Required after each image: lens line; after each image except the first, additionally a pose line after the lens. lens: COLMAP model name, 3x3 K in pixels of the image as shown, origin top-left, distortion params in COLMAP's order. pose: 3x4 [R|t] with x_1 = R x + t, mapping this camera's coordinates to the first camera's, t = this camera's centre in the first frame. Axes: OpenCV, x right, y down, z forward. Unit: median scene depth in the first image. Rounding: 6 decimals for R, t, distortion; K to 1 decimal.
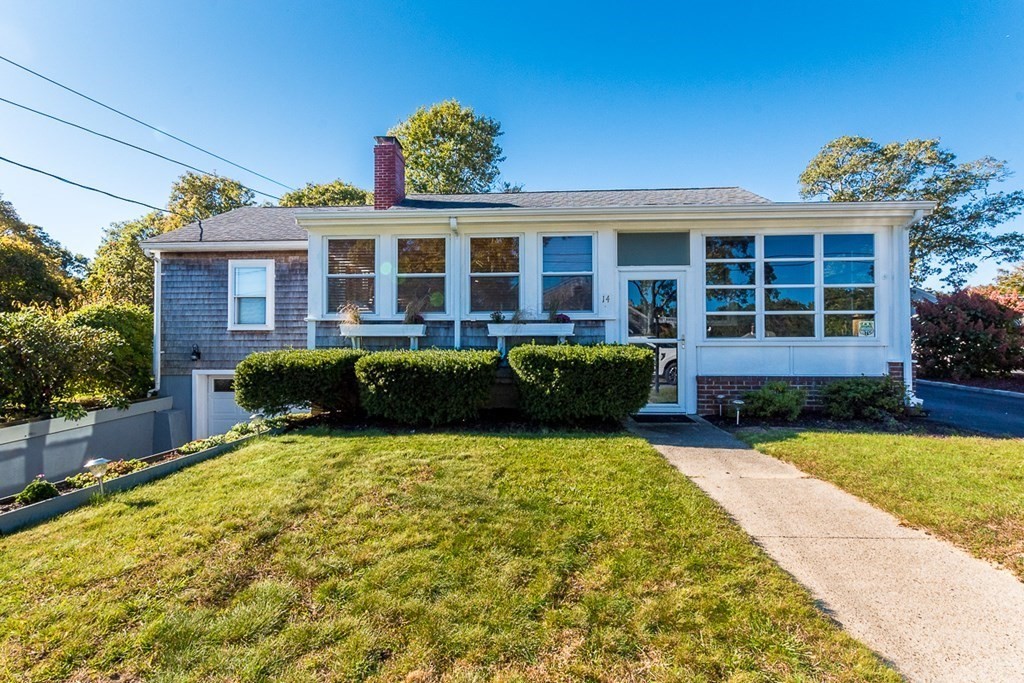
lens RADIAL K [[488.9, 0, 512.0], [0, 488.9, 341.5], [0, 0, 1]] dist [0.001199, 0.000113]
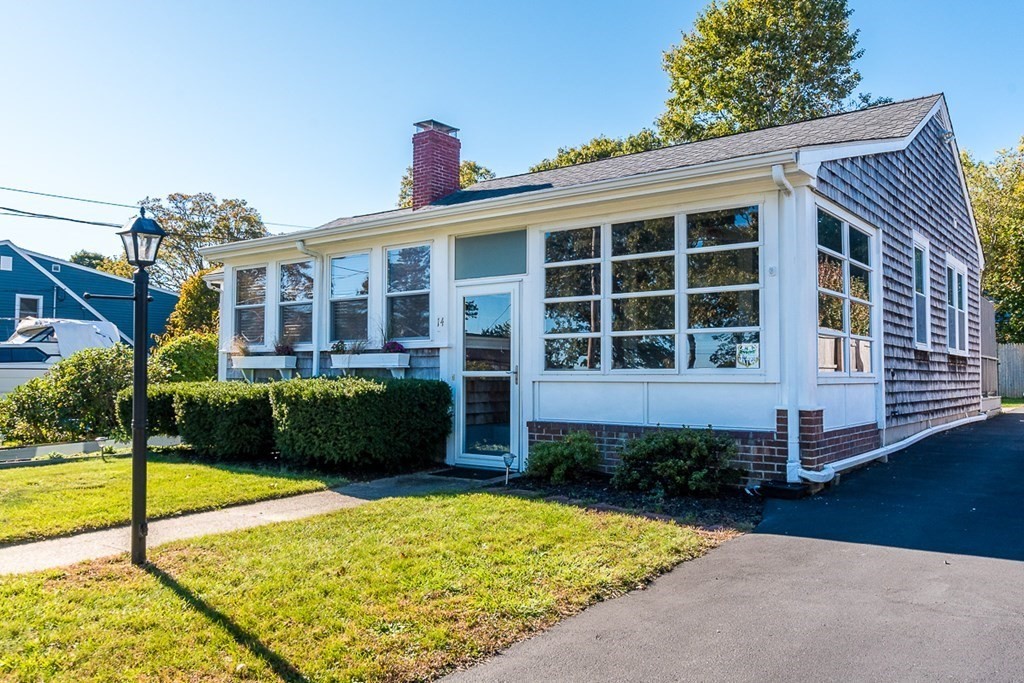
lens RADIAL K [[803.4, 0, 512.0], [0, 803.4, 341.5], [0, 0, 1]] dist [0.000393, -0.000165]
pose [[0.829301, -0.020622, -0.558421, 1.032300], [0.001232, 0.999384, -0.035077, -0.007906], [0.558801, 0.028401, 0.828816, -0.033295]]
